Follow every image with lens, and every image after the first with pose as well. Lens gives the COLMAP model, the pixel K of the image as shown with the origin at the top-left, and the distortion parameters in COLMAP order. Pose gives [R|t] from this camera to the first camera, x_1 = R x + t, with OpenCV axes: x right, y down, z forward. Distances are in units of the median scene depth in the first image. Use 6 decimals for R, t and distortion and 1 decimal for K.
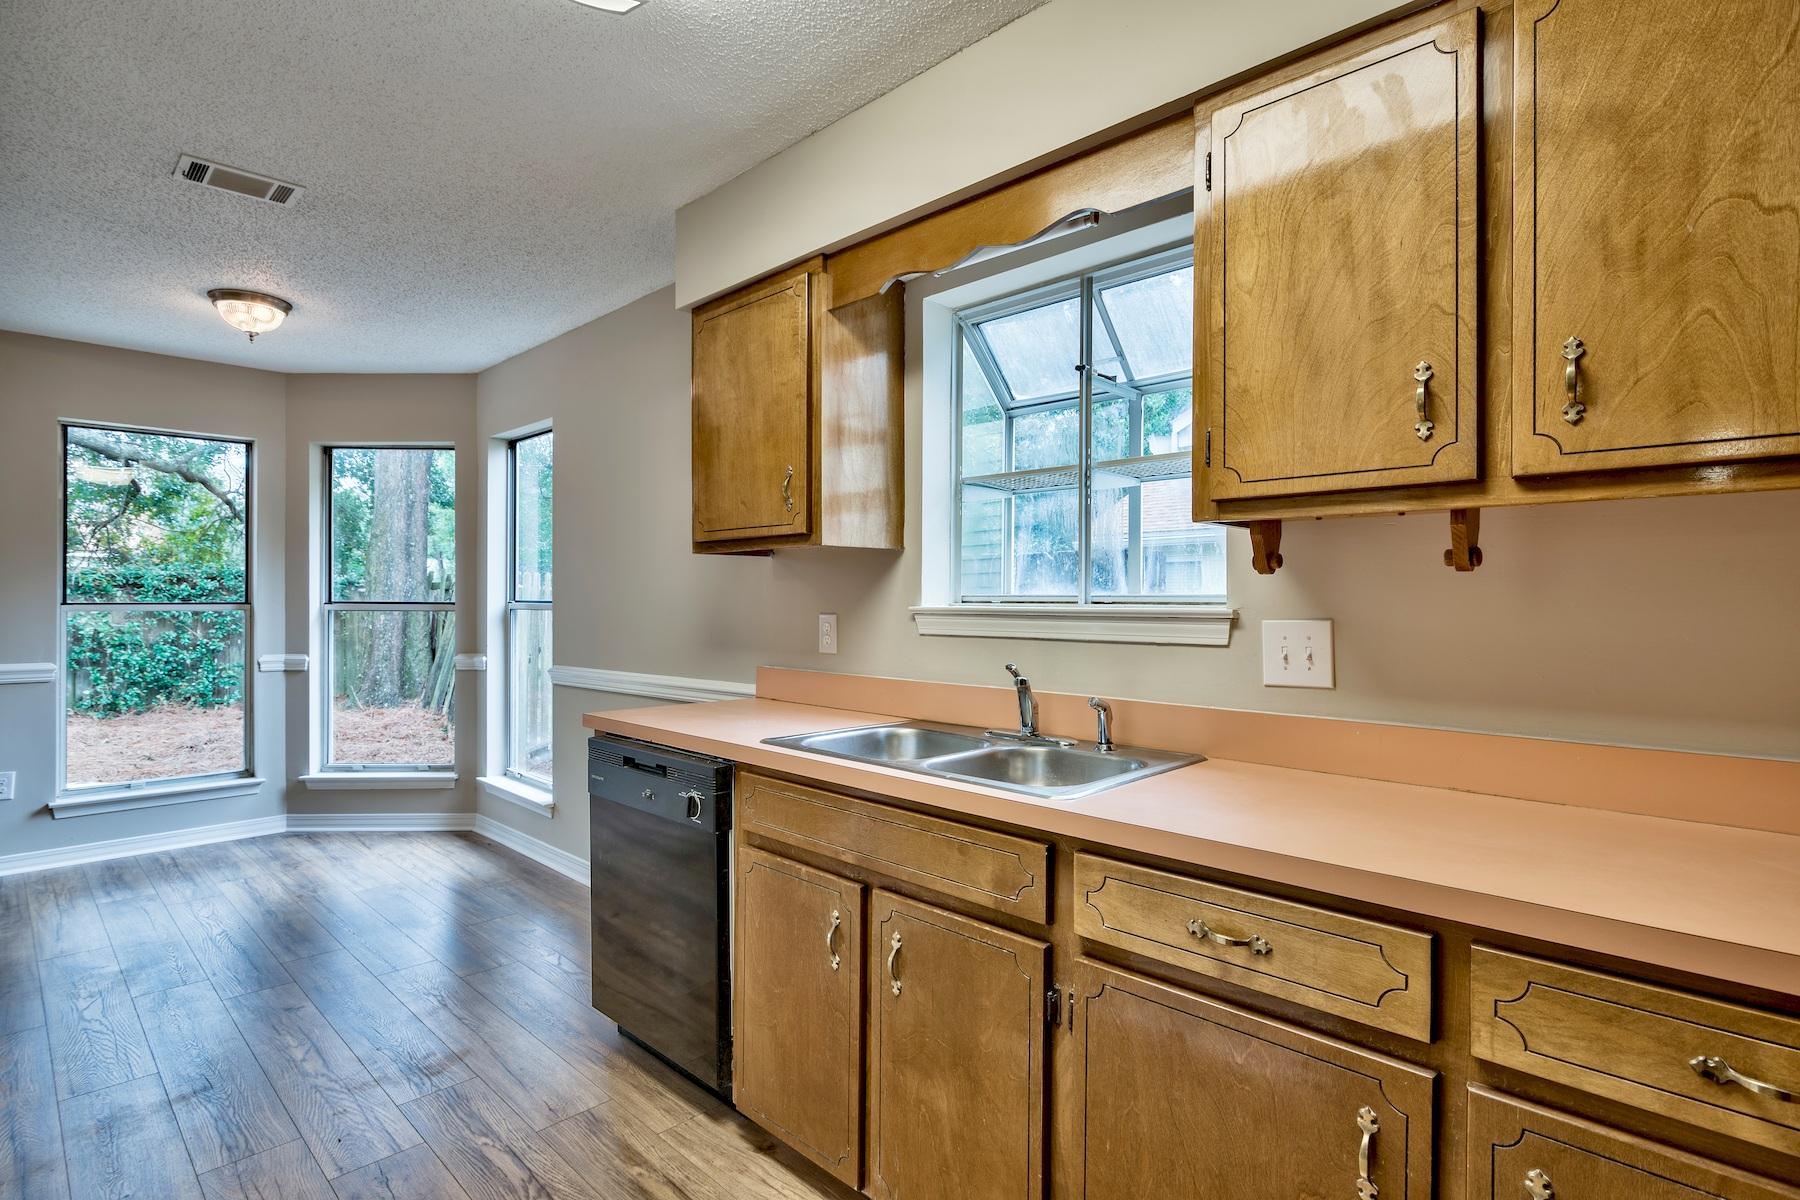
lens RADIAL K [[871.0, 0, 900.0], [0, 871.0, 600.0], [0, 0, 1]] dist [-0.007540, -0.000349]
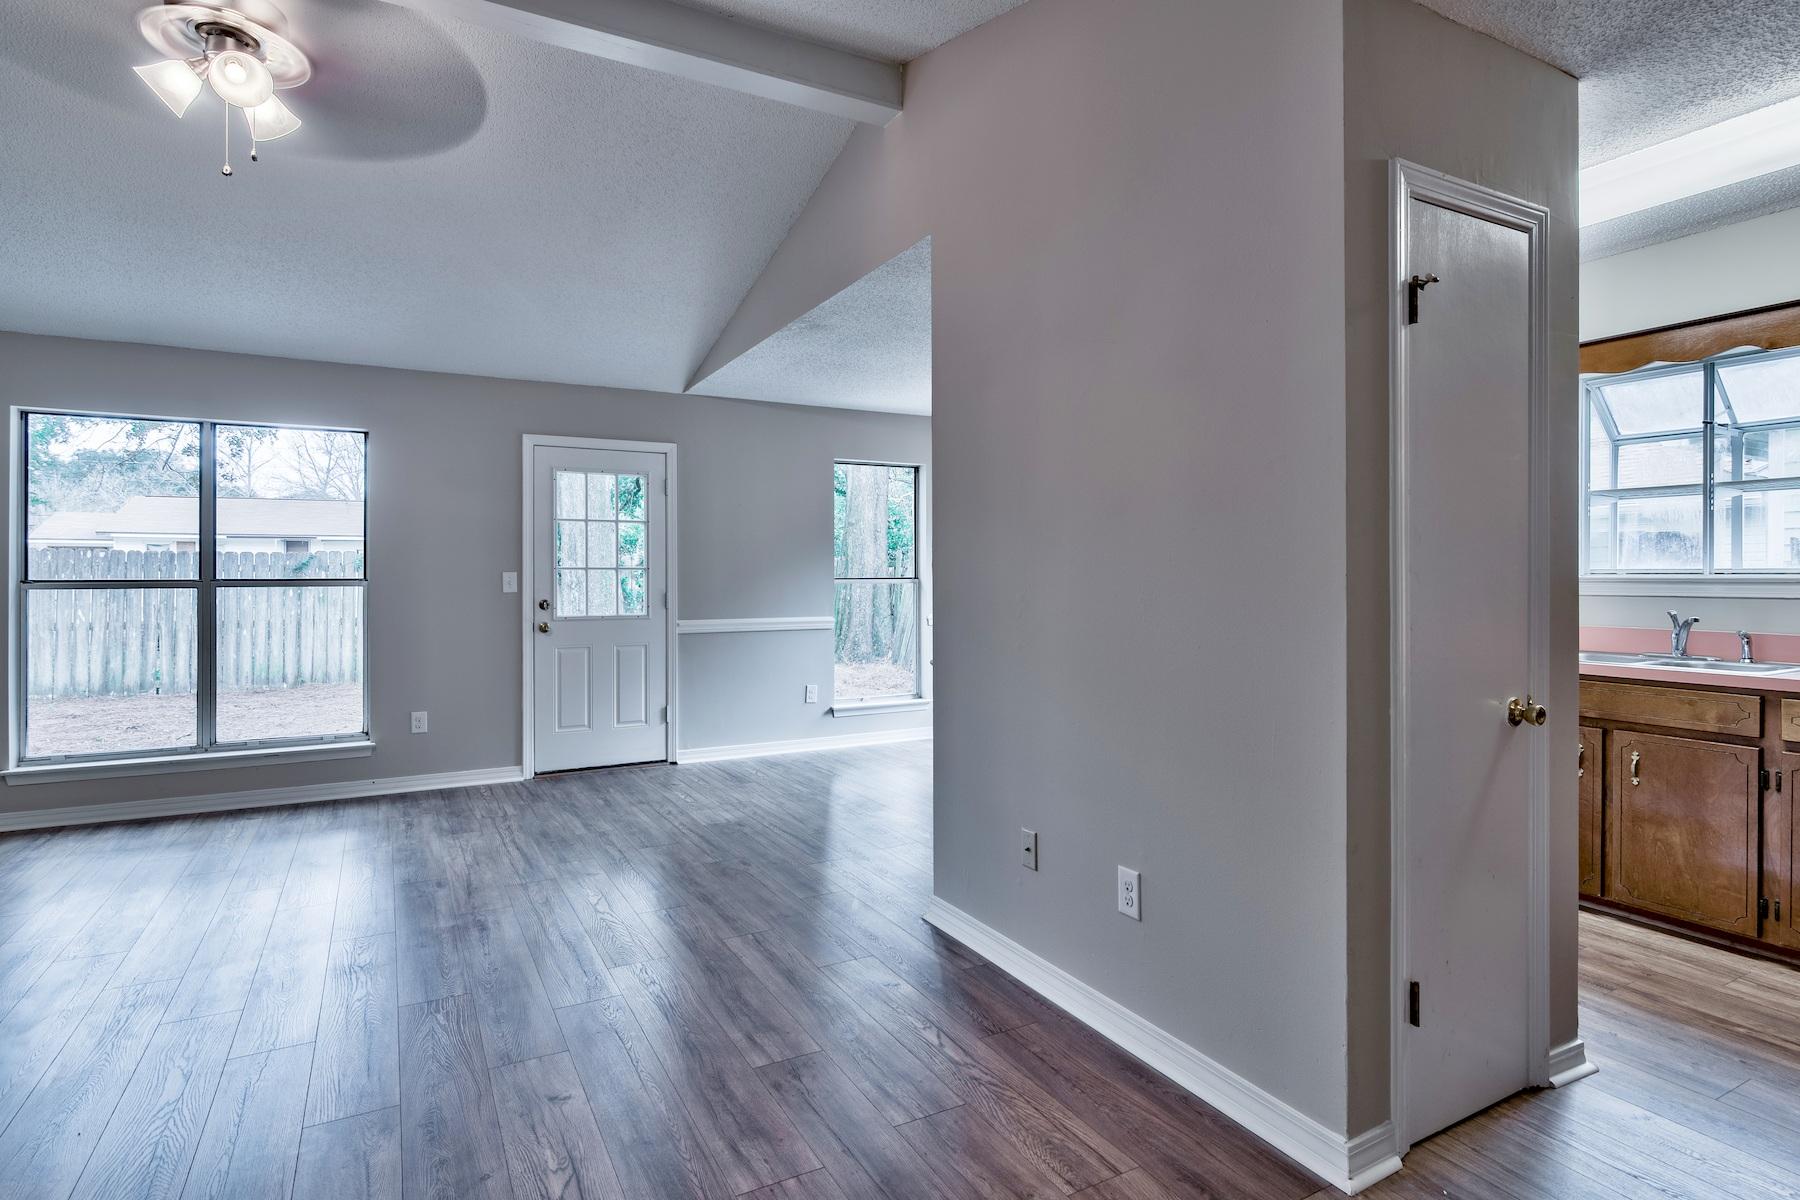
lens RADIAL K [[922.5, 0, 909.6], [0, 922.5, 578.6], [0, 0, 1]] dist [-0.001304, -0.000712]
pose [[0.959480, -0.003772, -0.281753, -0.602322], [0.004767, 0.999985, 0.002845, 0.001462], [0.281738, -0.004073, 0.959483, -0.848127]]
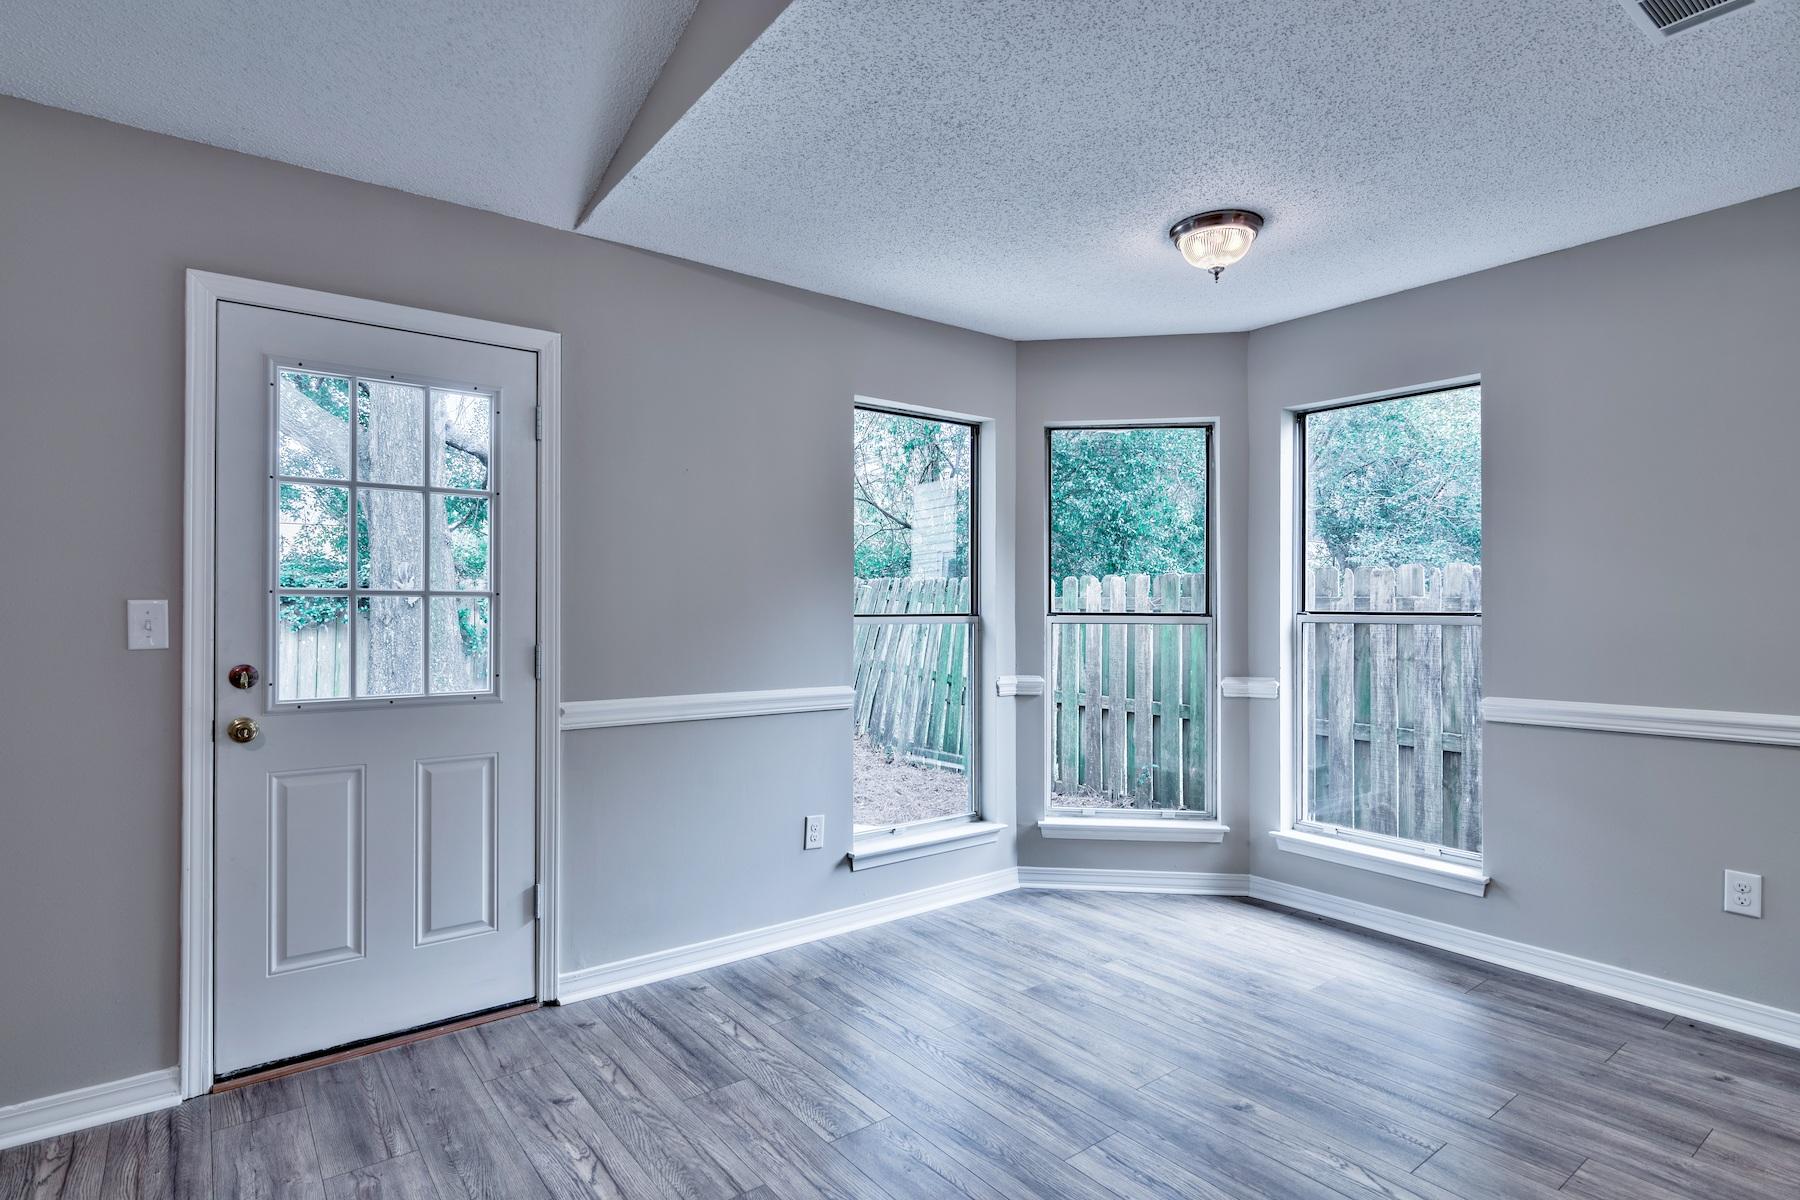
lens RADIAL K [[916.8, 0, 882.6], [0, 916.8, 605.9], [0, 0, 1]] dist [-0.006166, -0.000138]
pose [[0.986590, -0.000376, -0.163216, -1.259893], [0.000027, 0.999998, -0.002141, -0.003729], [0.163216, 0.002108, 0.986588, 0.197774]]
